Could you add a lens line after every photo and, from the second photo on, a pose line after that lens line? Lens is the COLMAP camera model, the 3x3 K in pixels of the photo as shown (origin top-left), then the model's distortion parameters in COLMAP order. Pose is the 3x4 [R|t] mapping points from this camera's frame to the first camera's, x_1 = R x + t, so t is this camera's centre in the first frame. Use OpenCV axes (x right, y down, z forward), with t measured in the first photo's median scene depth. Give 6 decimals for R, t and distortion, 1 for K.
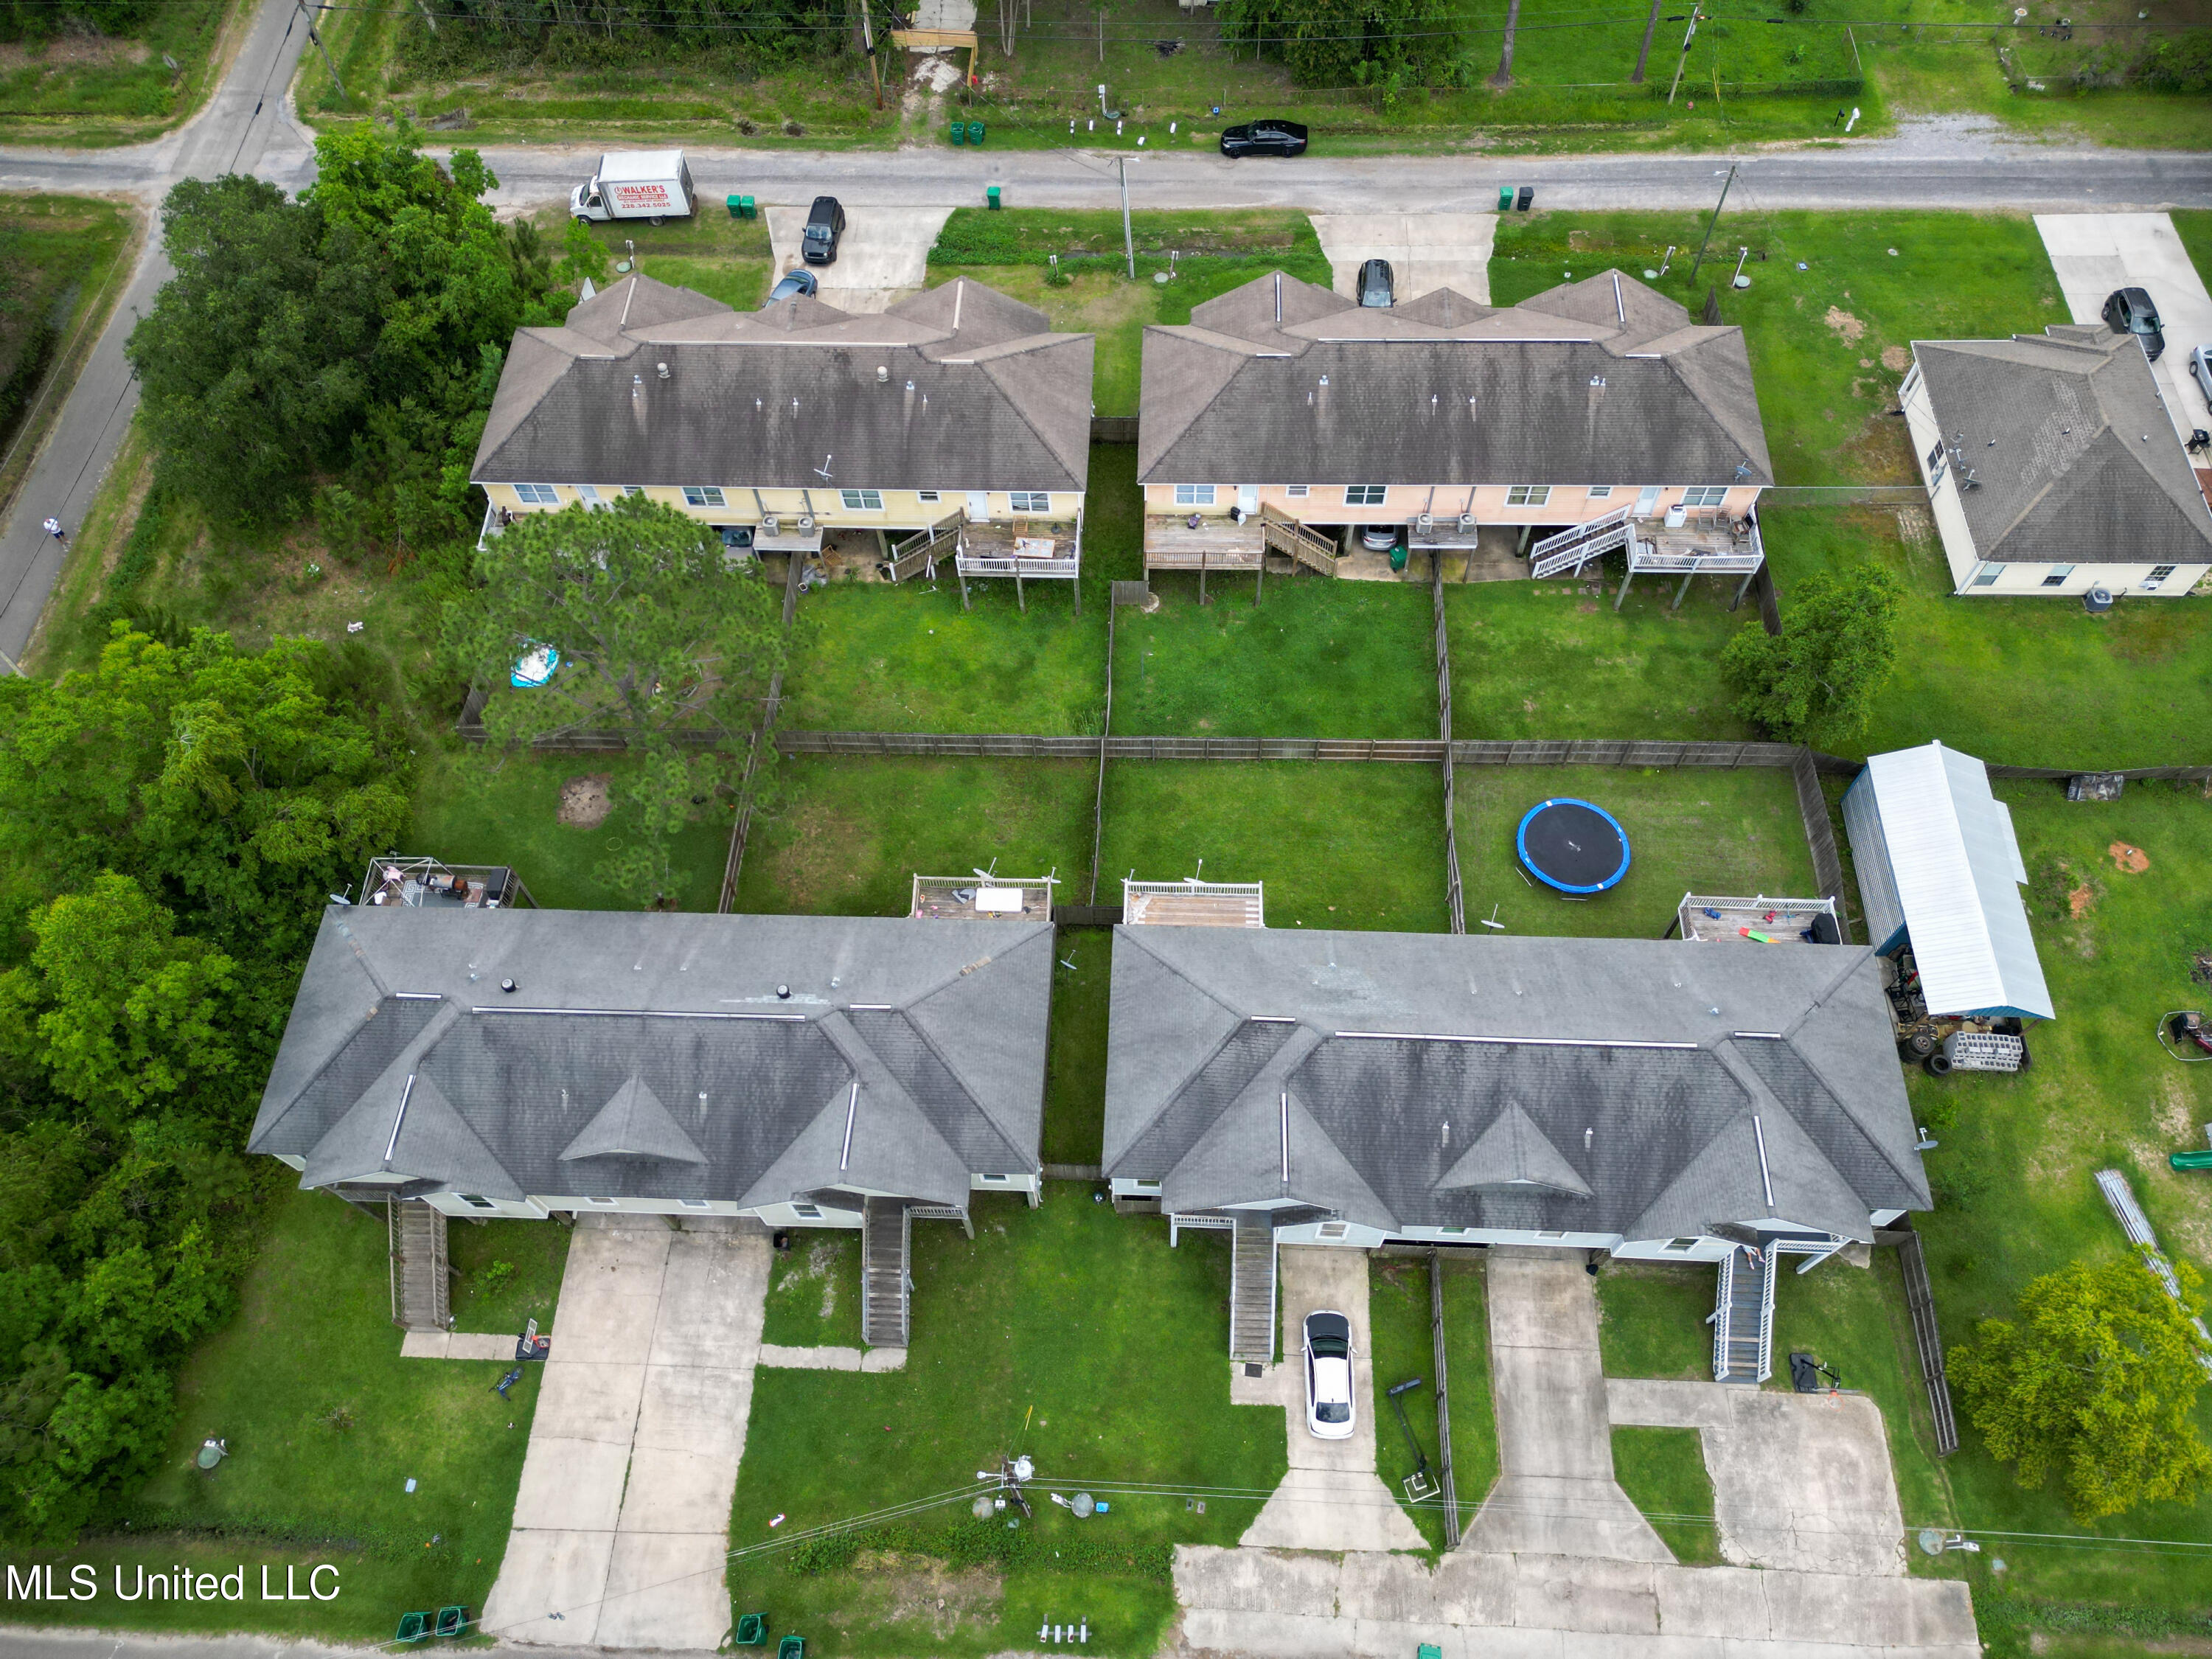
lens RADIAL K [[1518.5, 0, 1106.0], [0, 1518.5, 829.5], [0, 0, 1]] dist [0.198684, -0.186516]
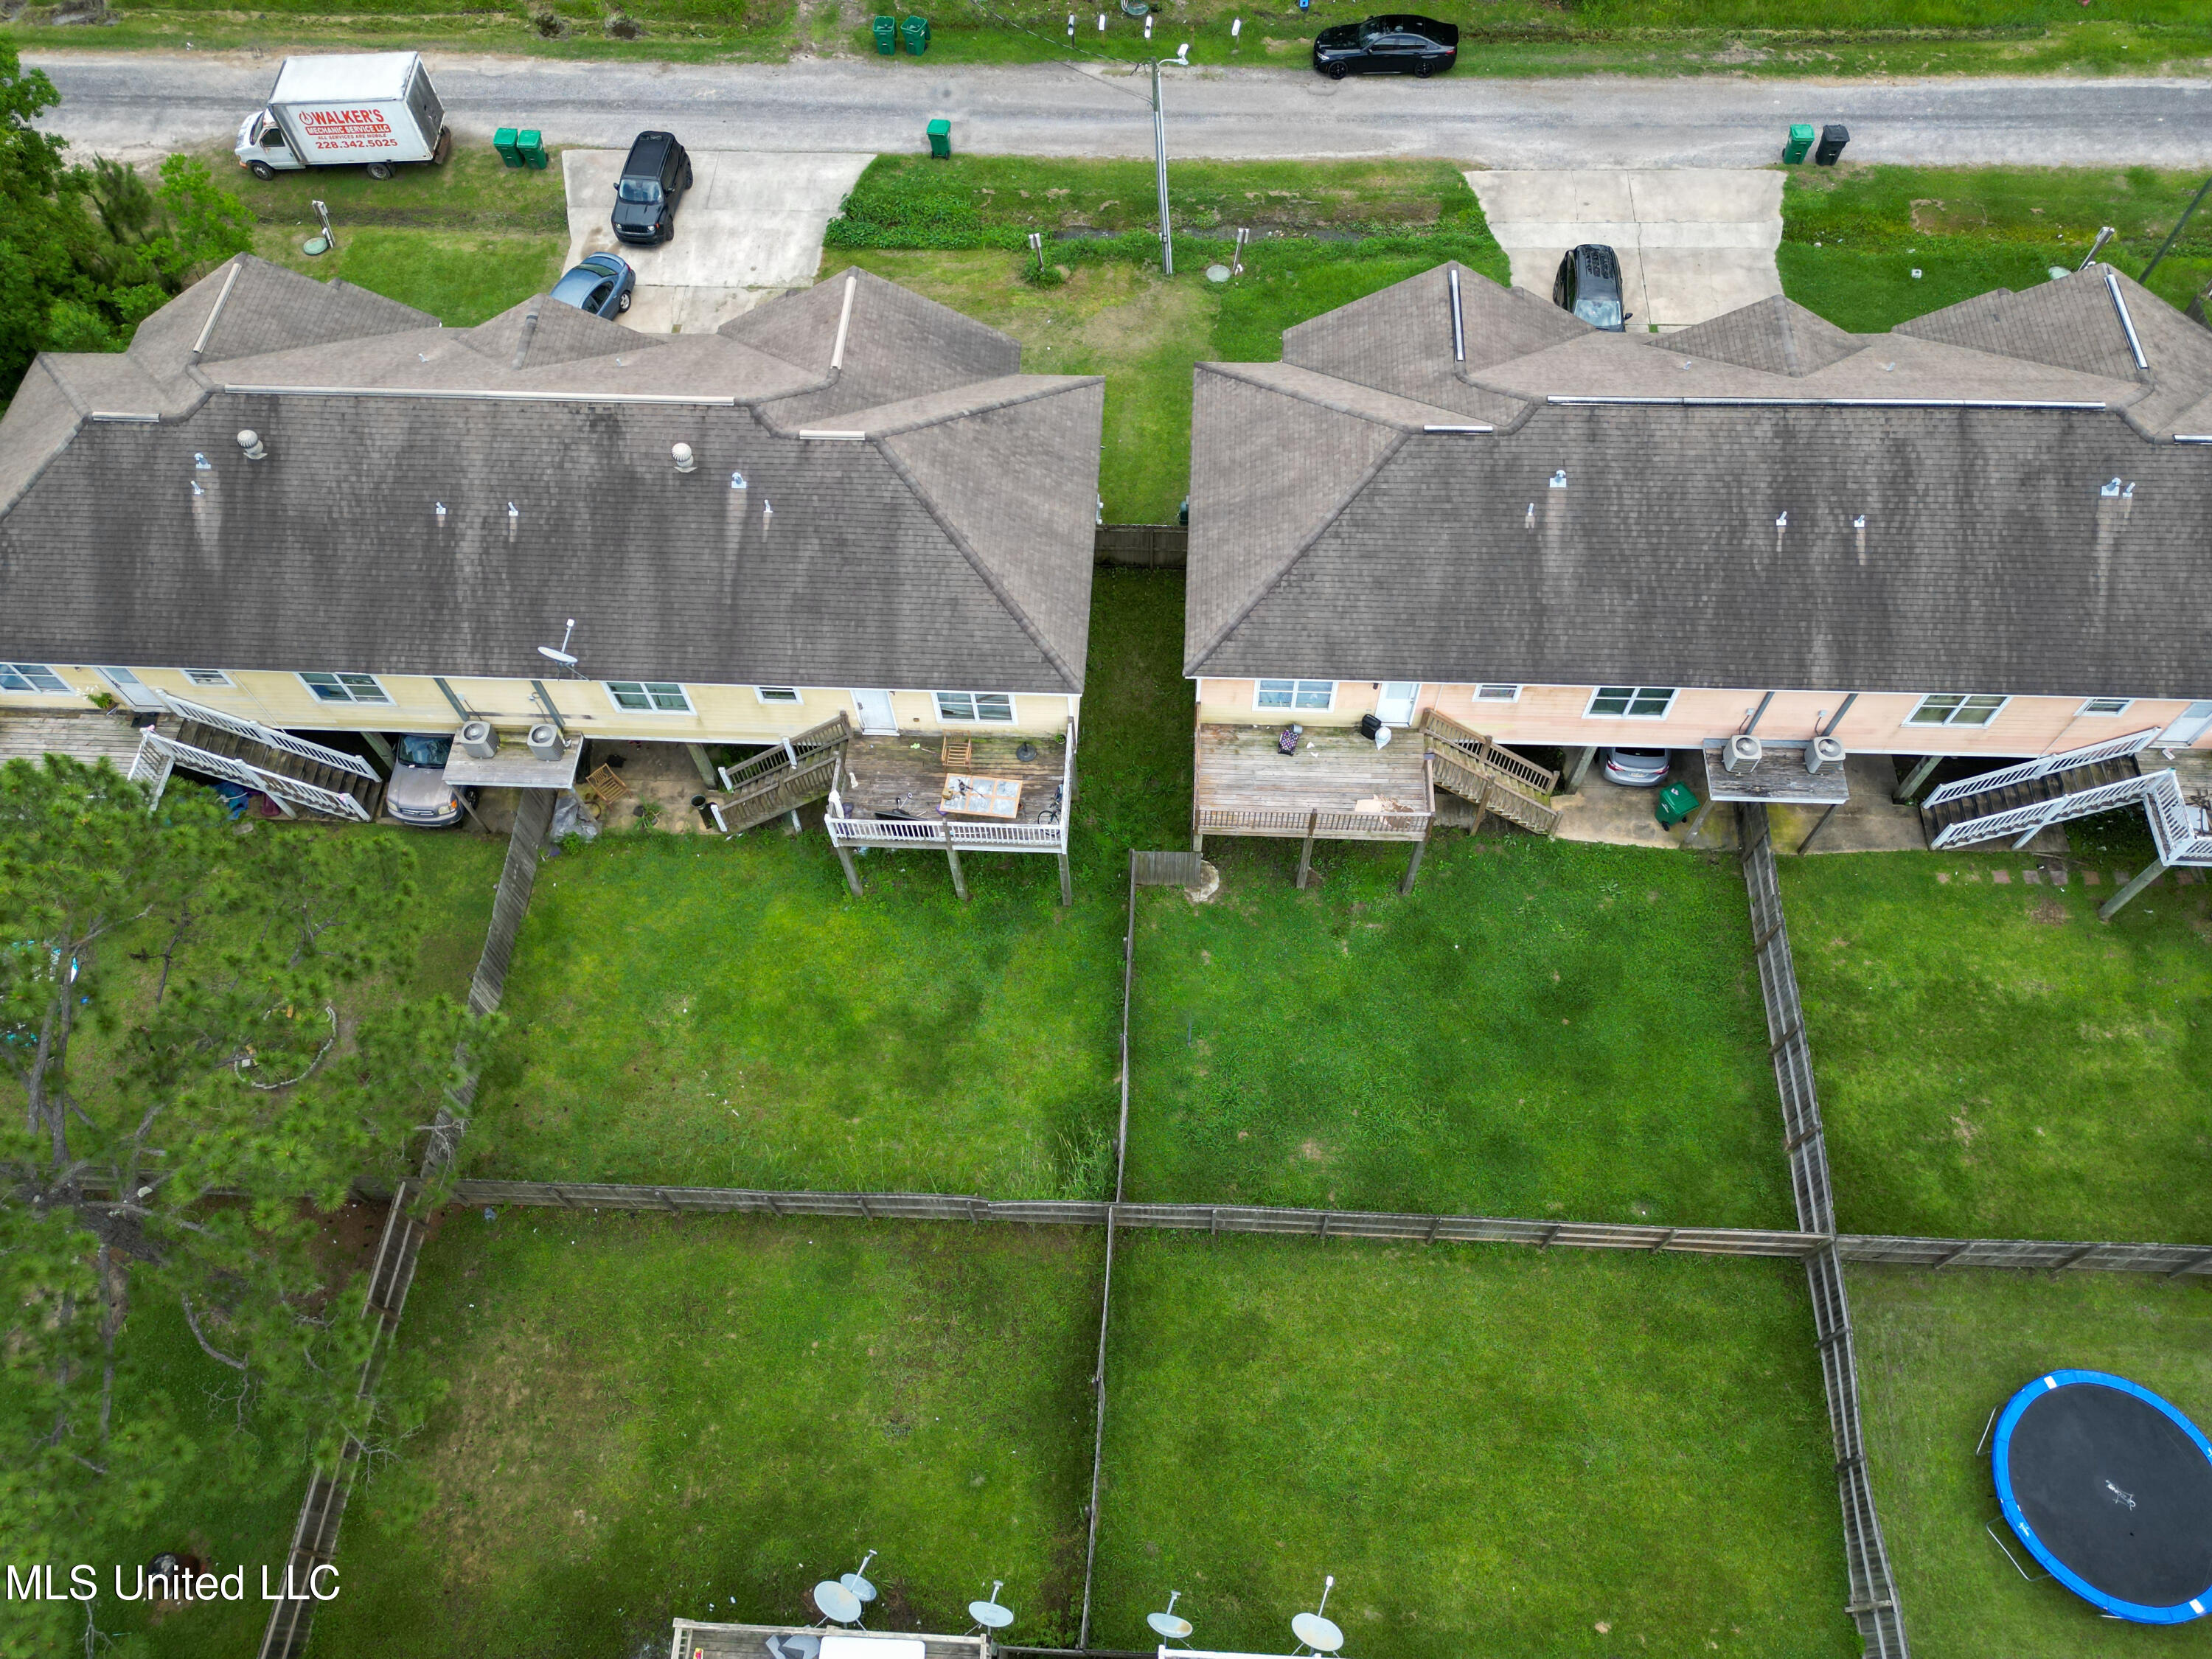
lens RADIAL K [[1403.5, 0, 1106.0], [0, 1403.5, 829.5], [0, 0, 1]] dist [0.106963, -0.059227]
pose [[0.999936, 0.010980, -0.002780, -0.003519], [-0.010888, 0.999452, 0.031245, -0.182980], [0.003122, -0.031213, 0.999508, 0.514571]]
